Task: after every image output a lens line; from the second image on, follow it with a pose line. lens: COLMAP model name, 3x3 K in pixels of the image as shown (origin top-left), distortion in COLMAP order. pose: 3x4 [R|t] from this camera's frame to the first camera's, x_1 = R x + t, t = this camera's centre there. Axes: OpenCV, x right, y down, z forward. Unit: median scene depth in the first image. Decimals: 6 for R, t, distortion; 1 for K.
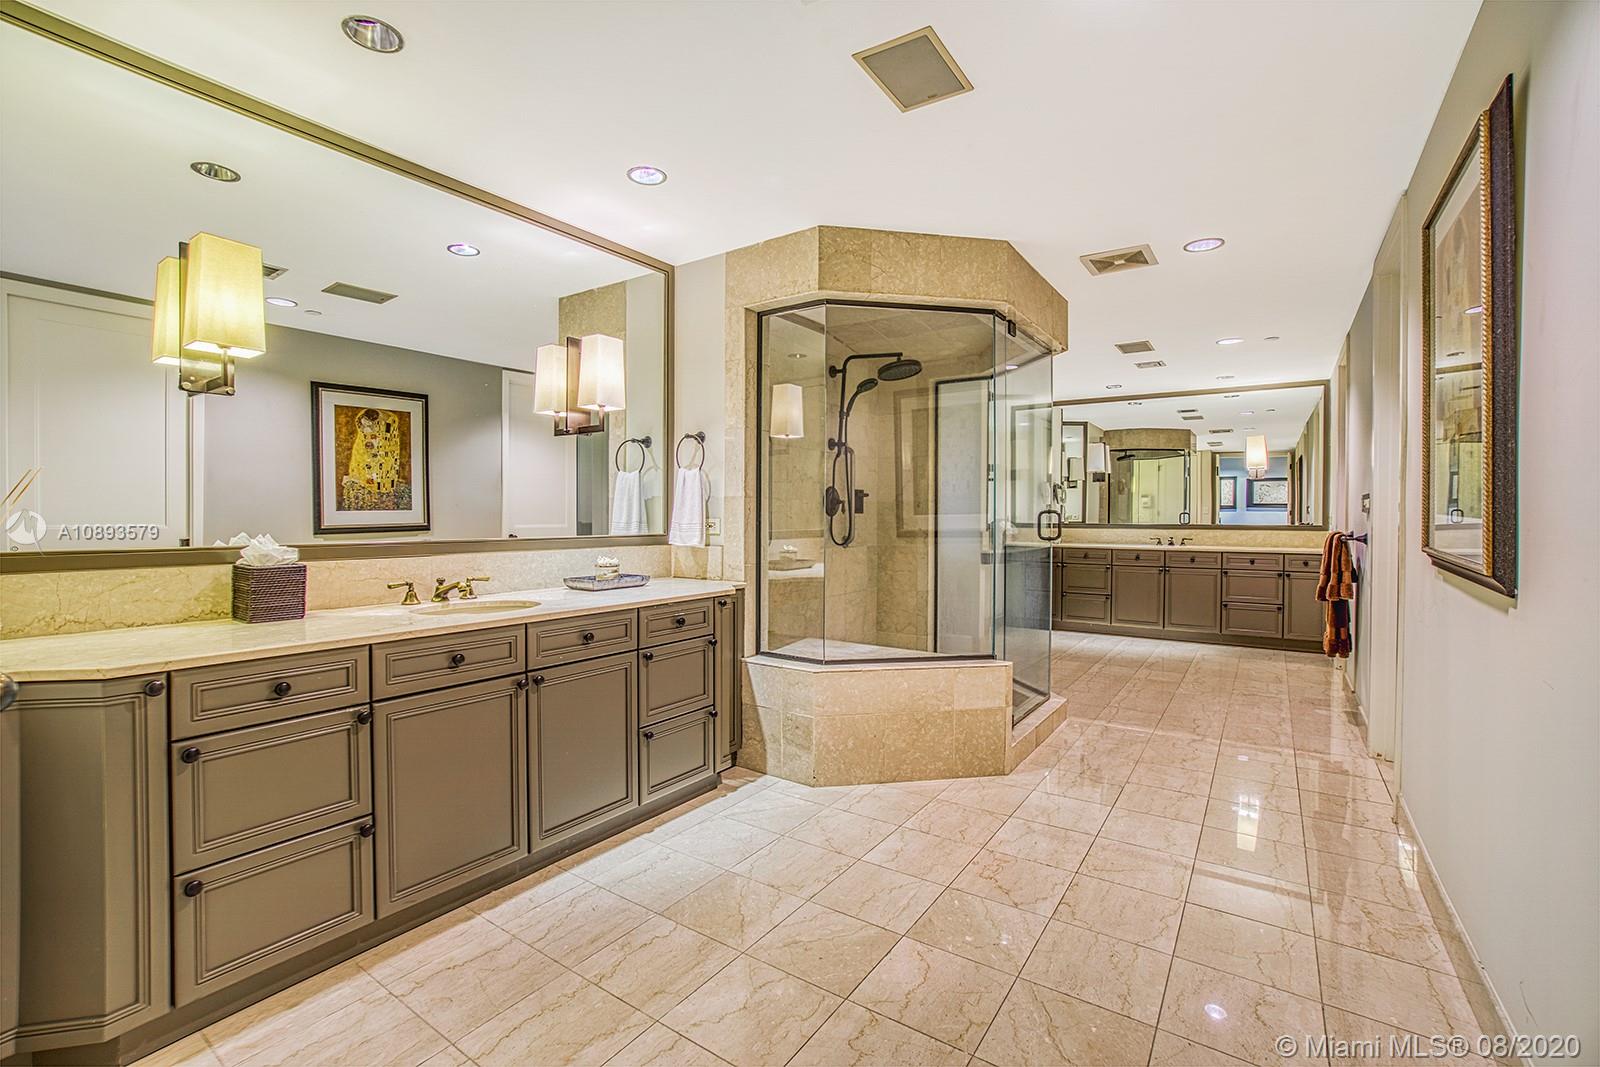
lens RADIAL K [[695.9, 0, 800.0], [0, 695.9, 533.5], [0, 0, 1]] dist [-0.072198, 0.034070]
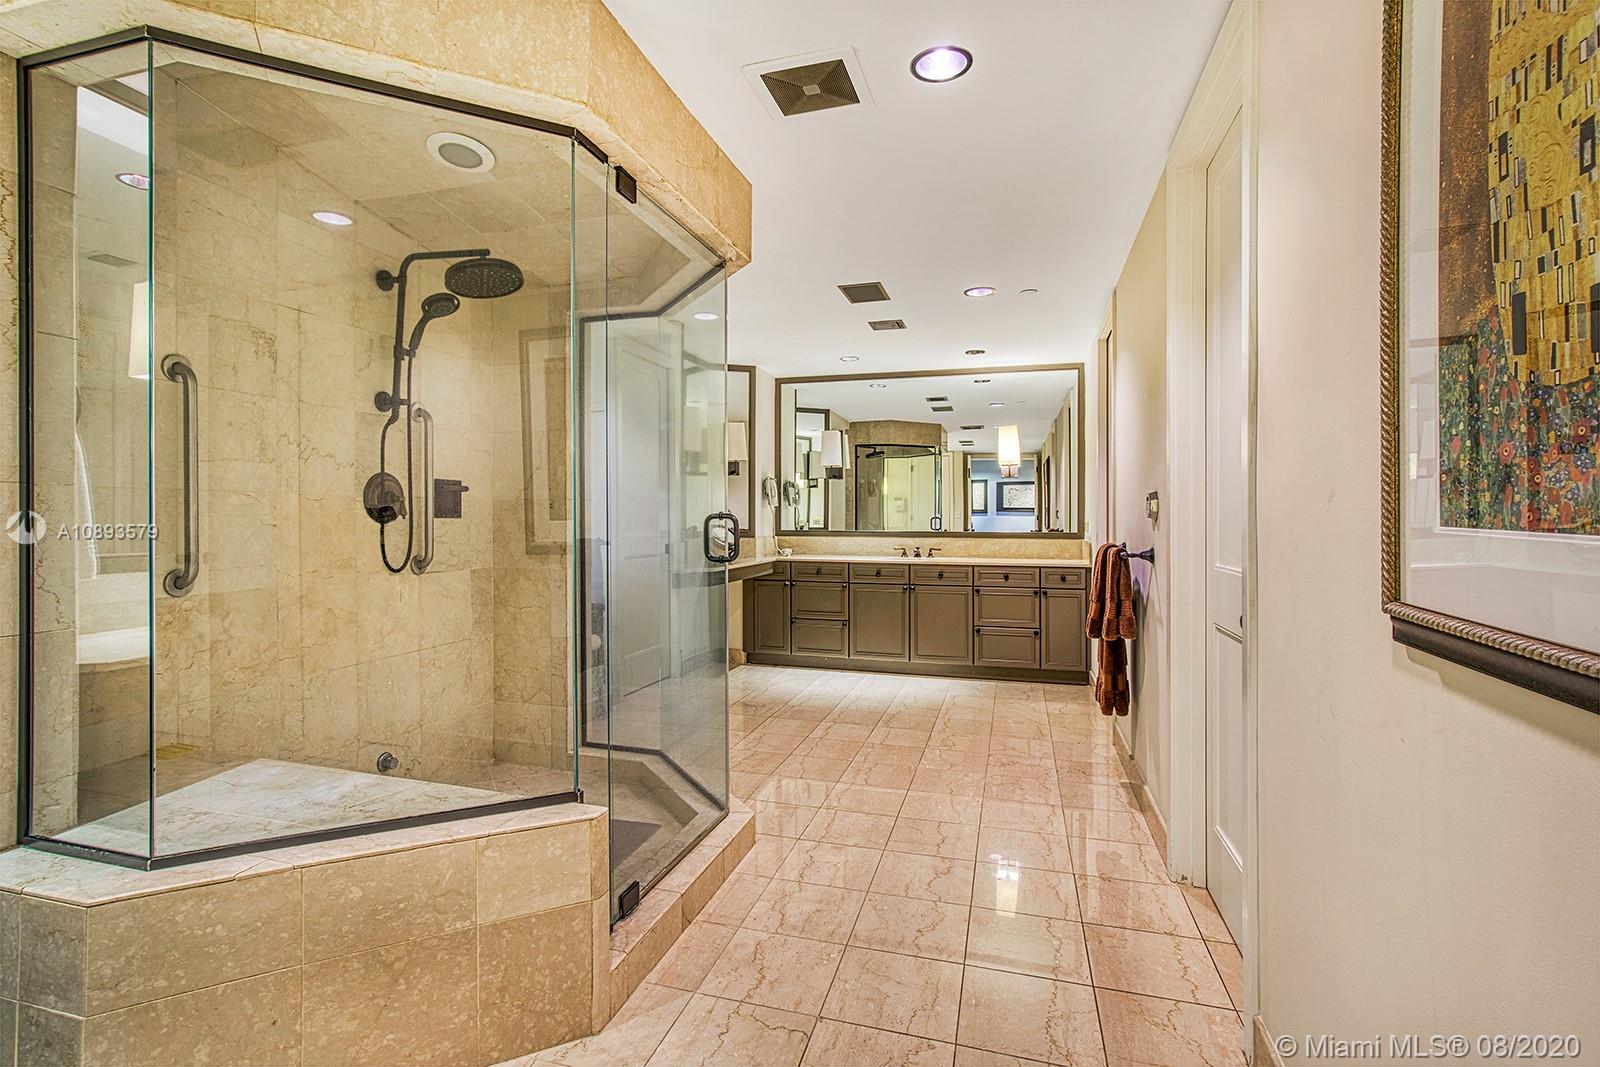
lens RADIAL K [[785.1, 0, 796.7], [0, 785.1, 518.6], [0, 0, 1]] dist [-0.026640, 0.000854]
pose [[0.945261, 0.002539, 0.326306, 0.132388], [0.006286, 0.999643, -0.025987, -0.007399], [-0.326255, 0.026616, 0.944907, 0.209037]]
